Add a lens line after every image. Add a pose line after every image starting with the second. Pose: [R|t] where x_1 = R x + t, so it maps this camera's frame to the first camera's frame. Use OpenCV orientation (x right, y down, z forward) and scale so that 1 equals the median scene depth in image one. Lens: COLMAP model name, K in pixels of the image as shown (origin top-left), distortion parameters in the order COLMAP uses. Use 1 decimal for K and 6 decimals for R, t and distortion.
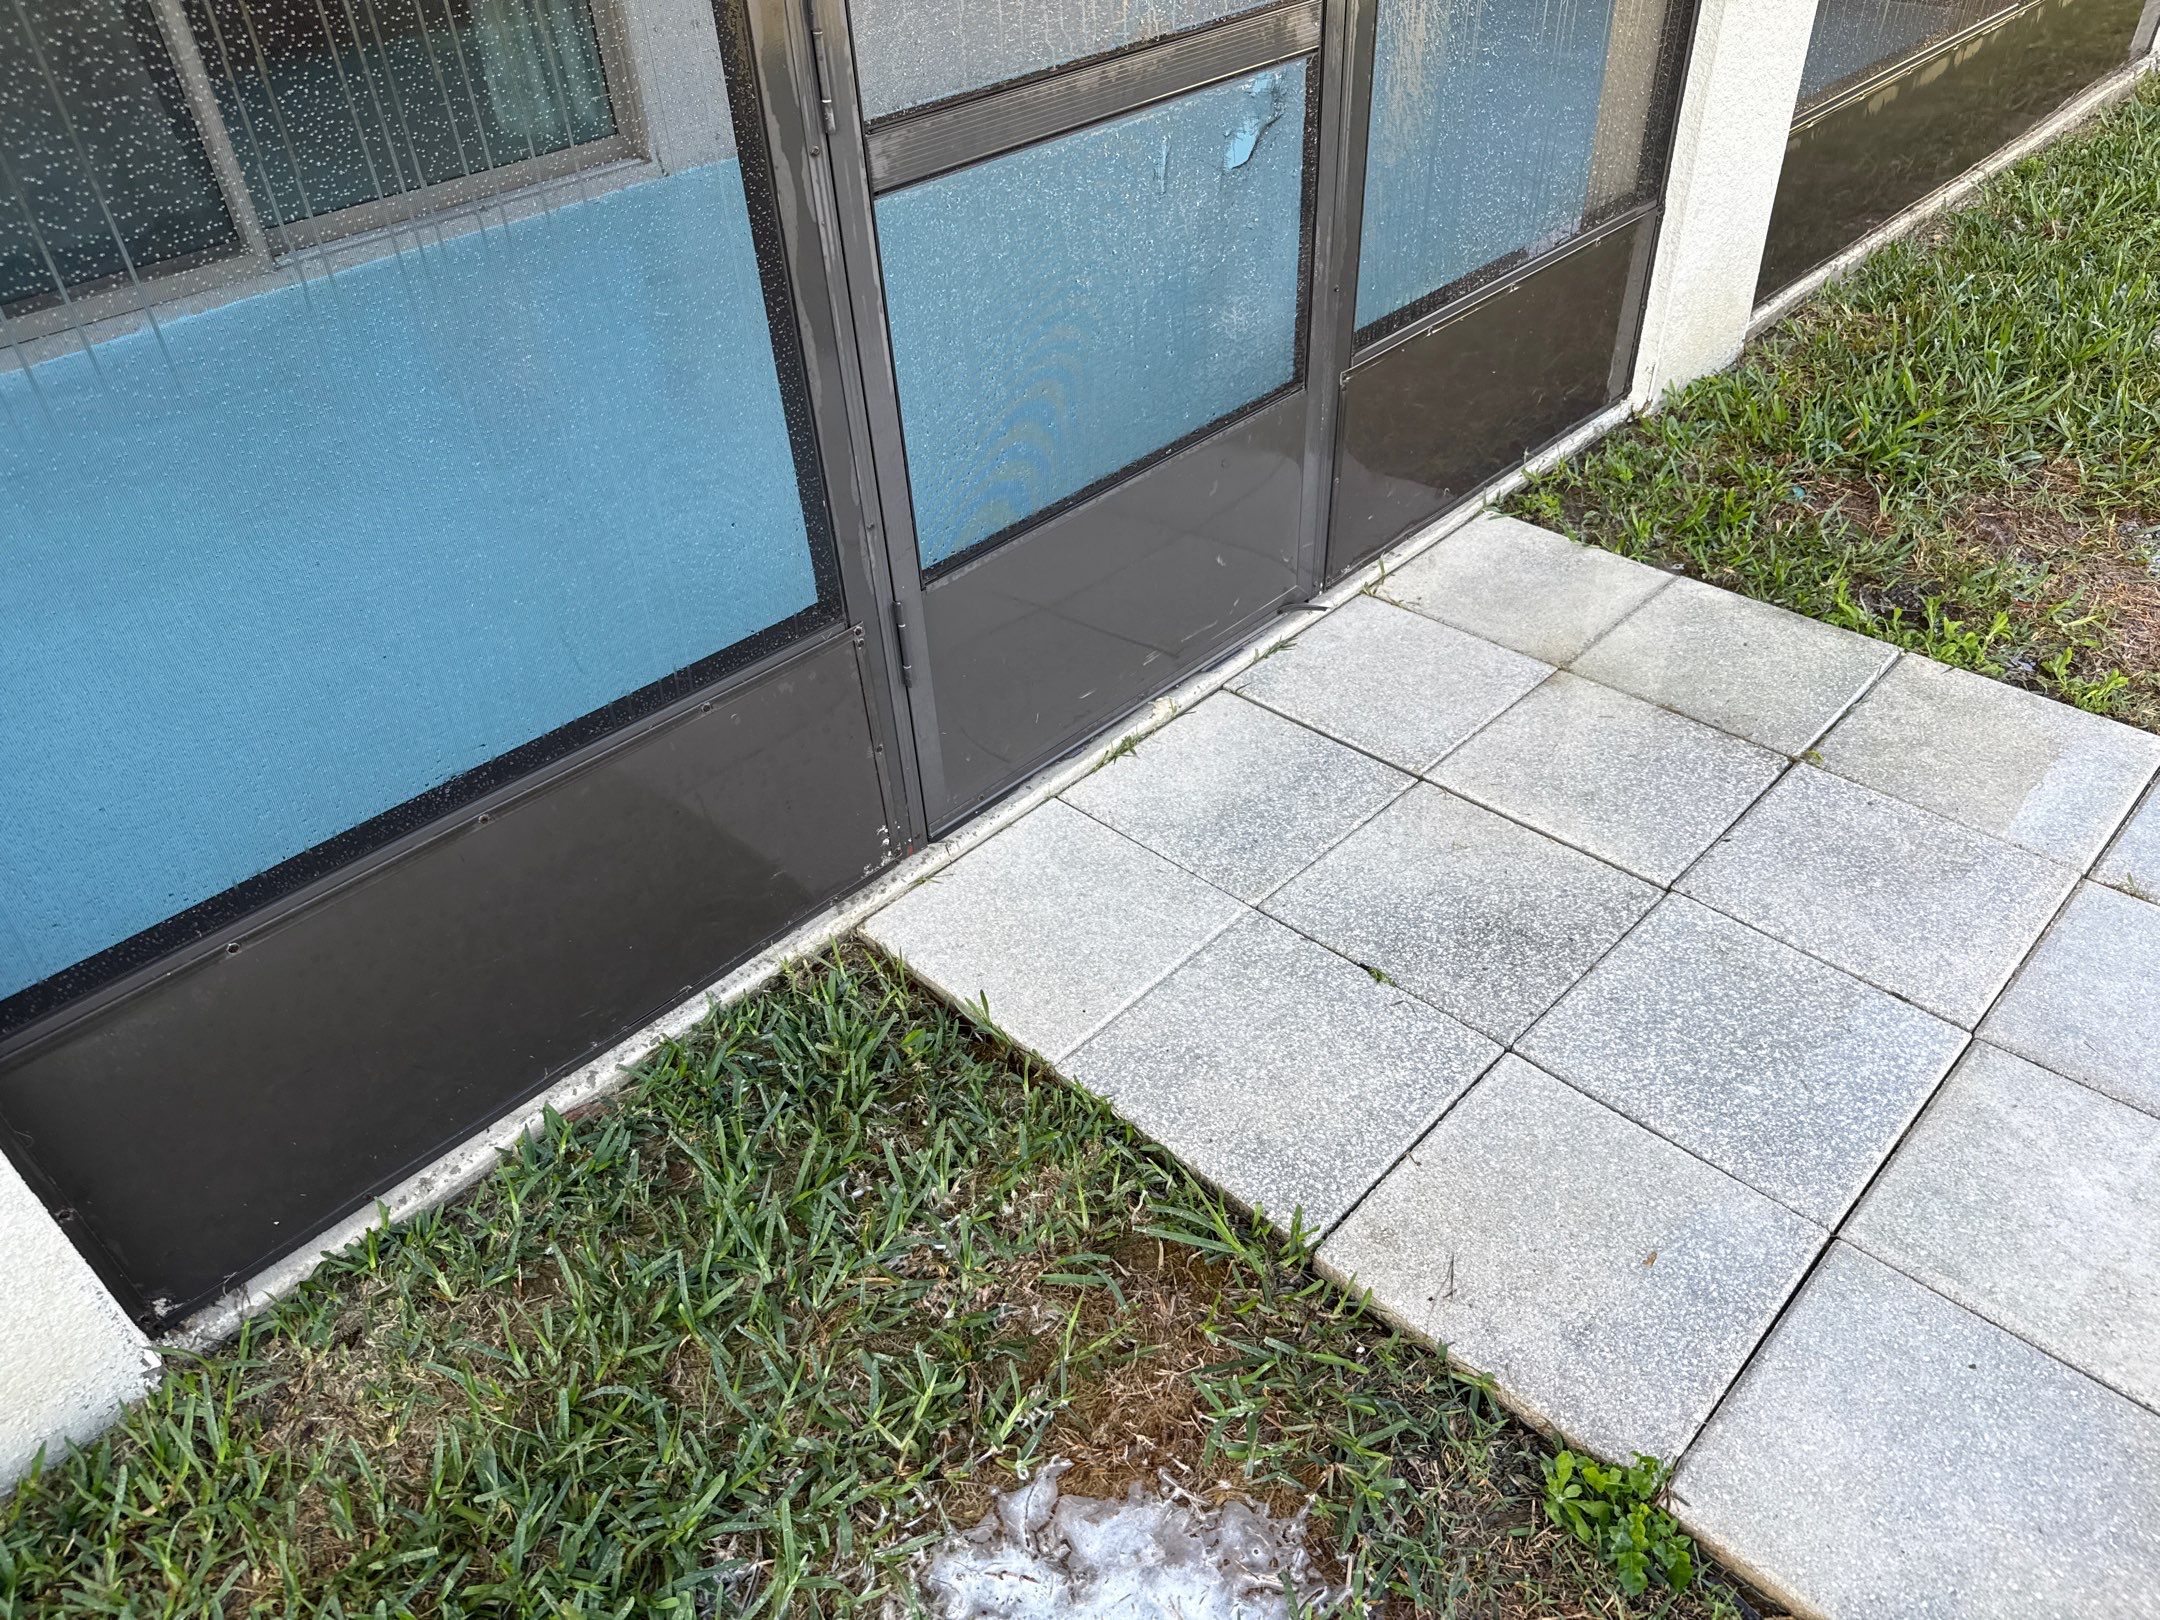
lens RADIAL K [[1548.5, 0, 1058.0], [0, 1548.5, 809.2], [0, 0, 1]] dist [0.005454, -0.001230]
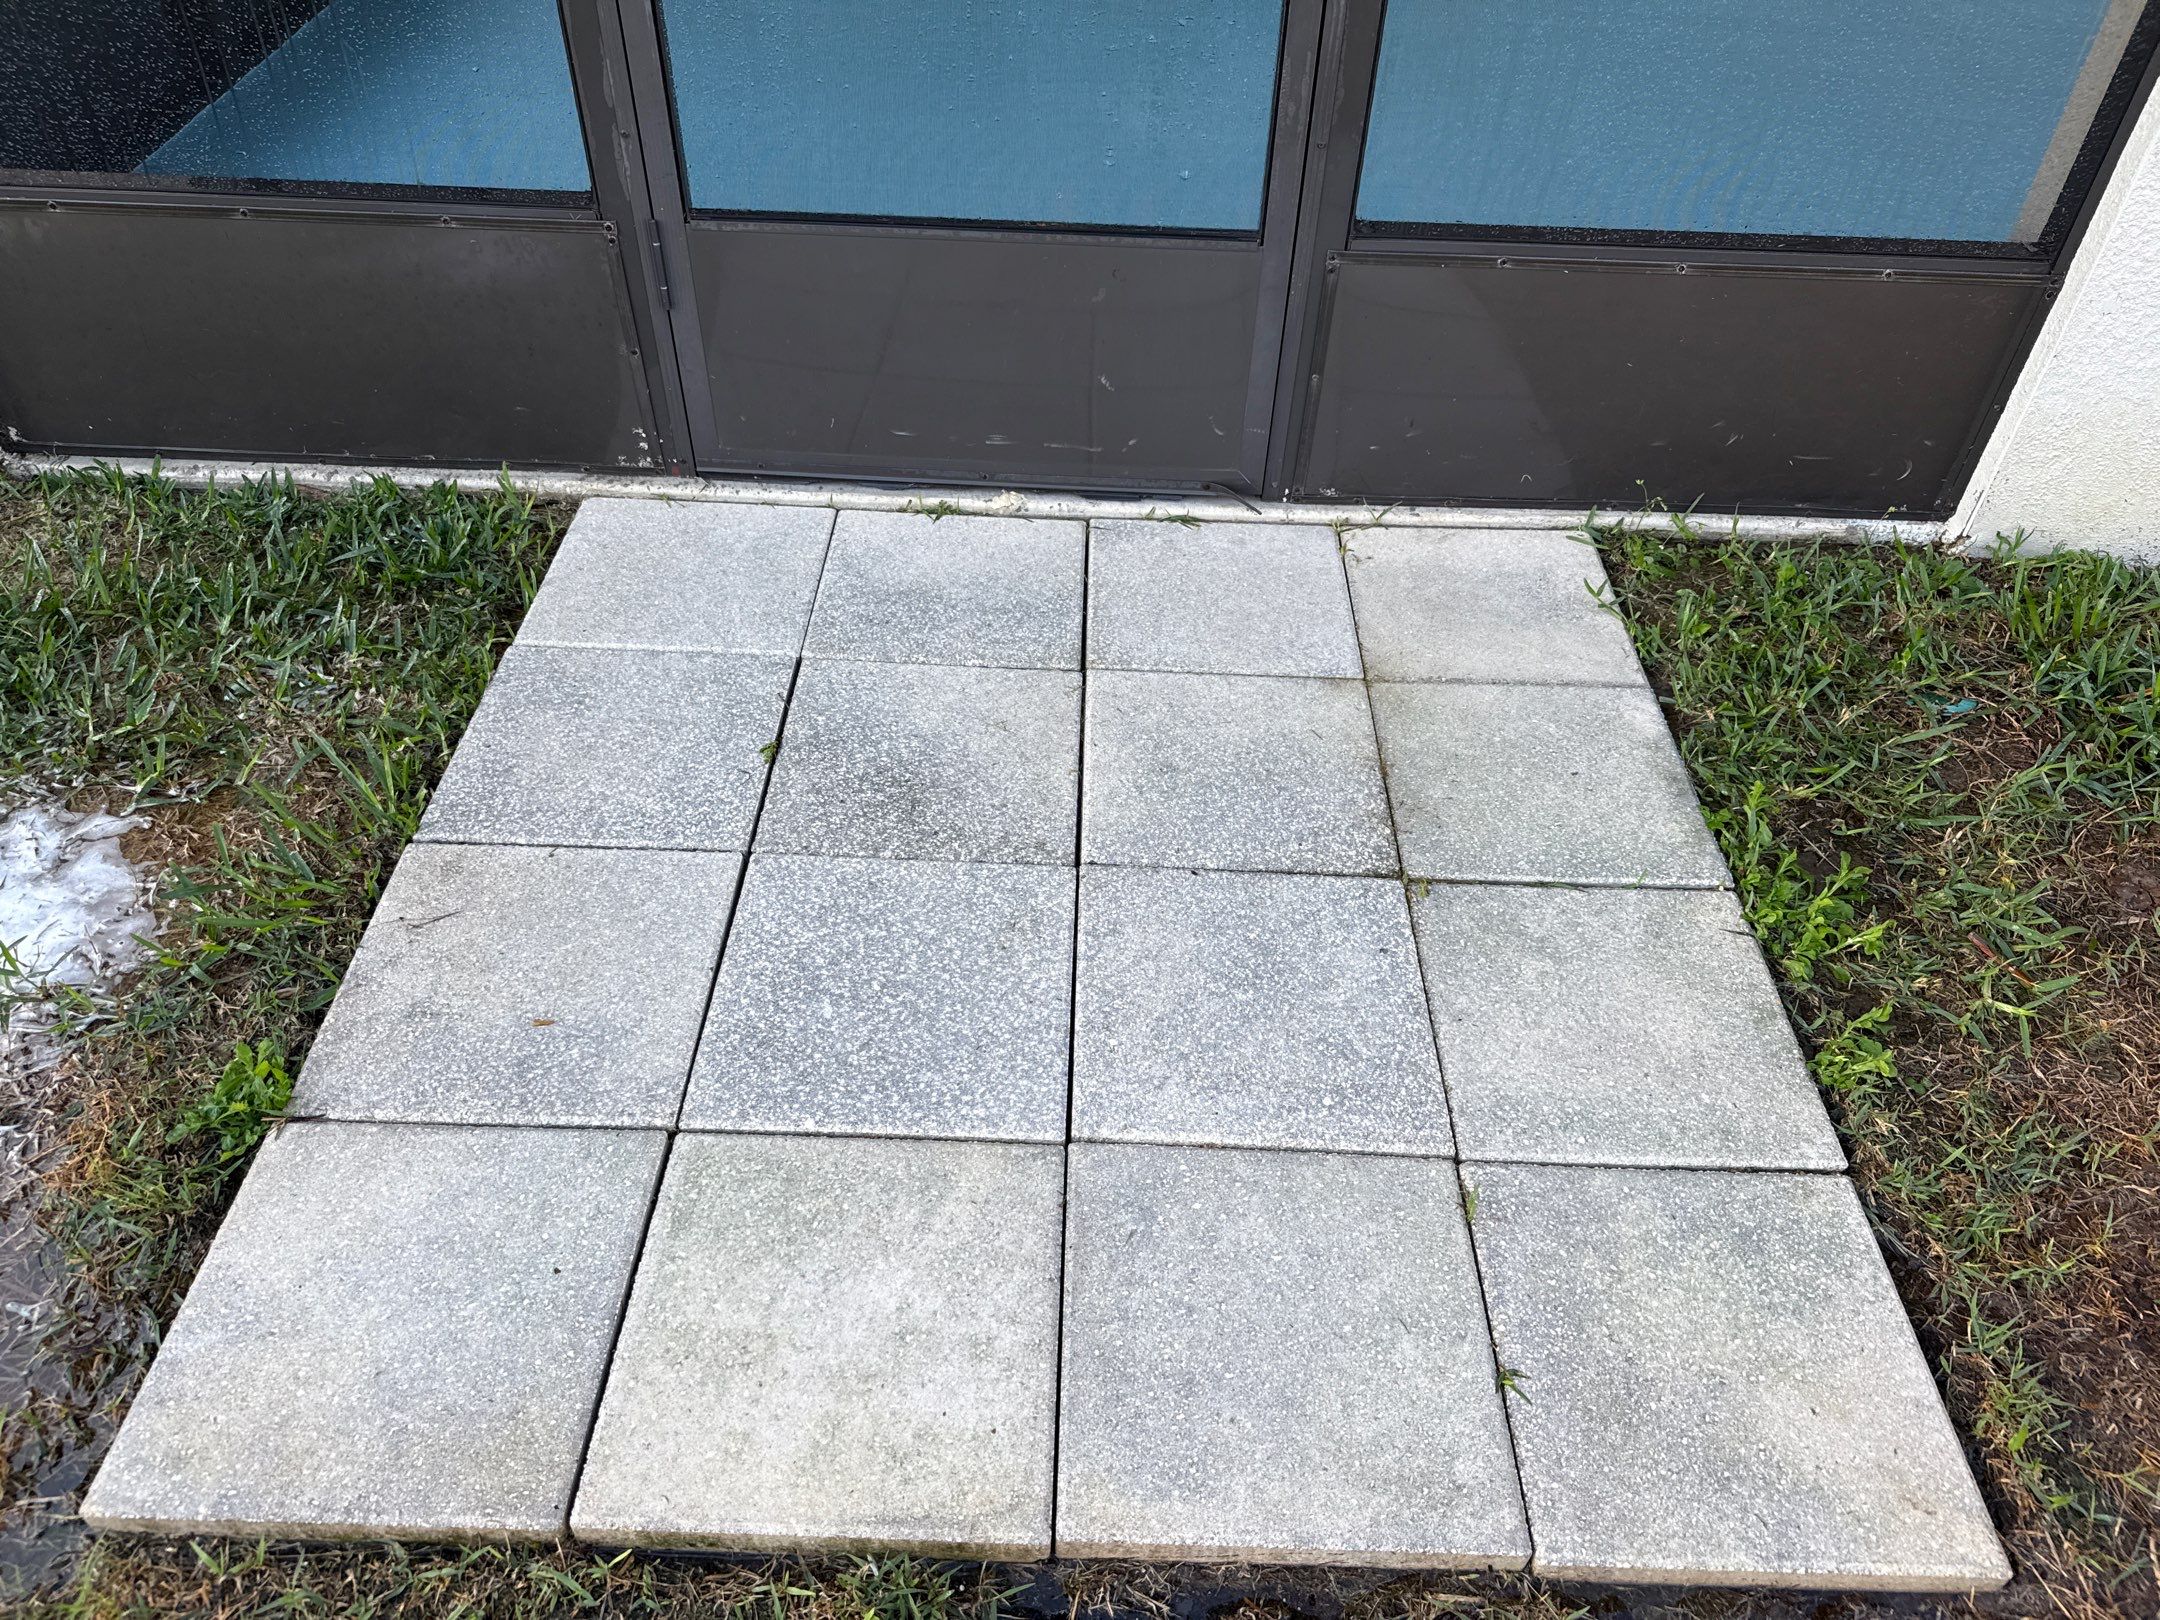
lens RADIAL K [[1548.5, 0, 1058.0], [0, 1548.5, 809.2], [0, 0, 1]] dist [0.005454, -0.001230]
pose [[0.677153, 0.541889, -0.497815, 0.673177], [-0.499423, 0.835296, 0.229907, -0.142055], [0.540407, 0.092939, 0.836255, 0.221422]]
